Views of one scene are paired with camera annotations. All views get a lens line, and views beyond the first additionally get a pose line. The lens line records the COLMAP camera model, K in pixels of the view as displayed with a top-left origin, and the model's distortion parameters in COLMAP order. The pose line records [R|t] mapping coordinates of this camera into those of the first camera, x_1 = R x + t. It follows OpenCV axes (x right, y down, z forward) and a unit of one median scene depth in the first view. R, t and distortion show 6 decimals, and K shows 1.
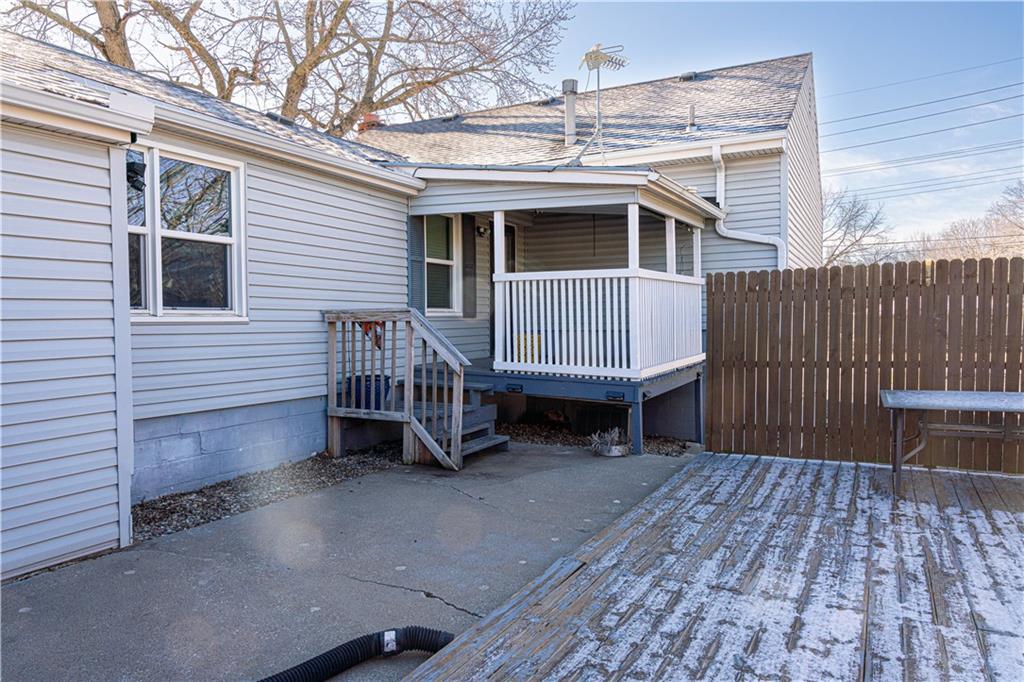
lens RADIAL K [[694.1, 0, 512.2], [0, 694.1, 342.1], [0, 0, 1]] dist [-0.030263, 0.000281]
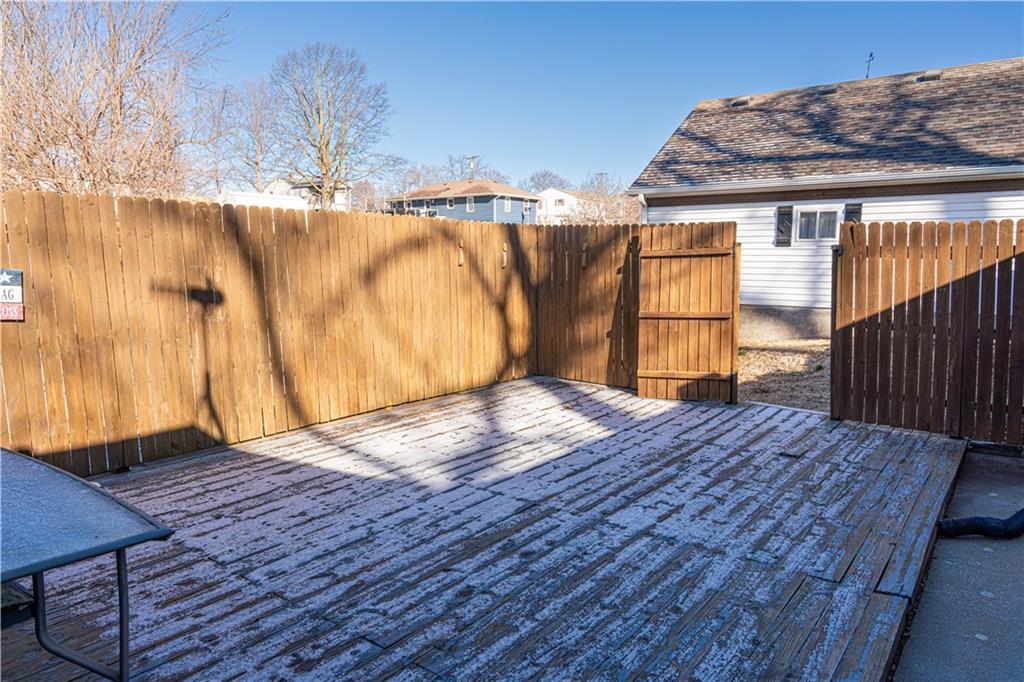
lens RADIAL K [[694.1, 0, 512.3], [0, 694.1, 341.2], [0, 0, 1]] dist [-0.030263, 0.000281]
pose [[-0.988770, -0.003978, 0.149390, 0.440204], [0.017788, 0.989406, 0.144081, -0.092401], [-0.148381, 0.145121, -0.978225, 1.973415]]
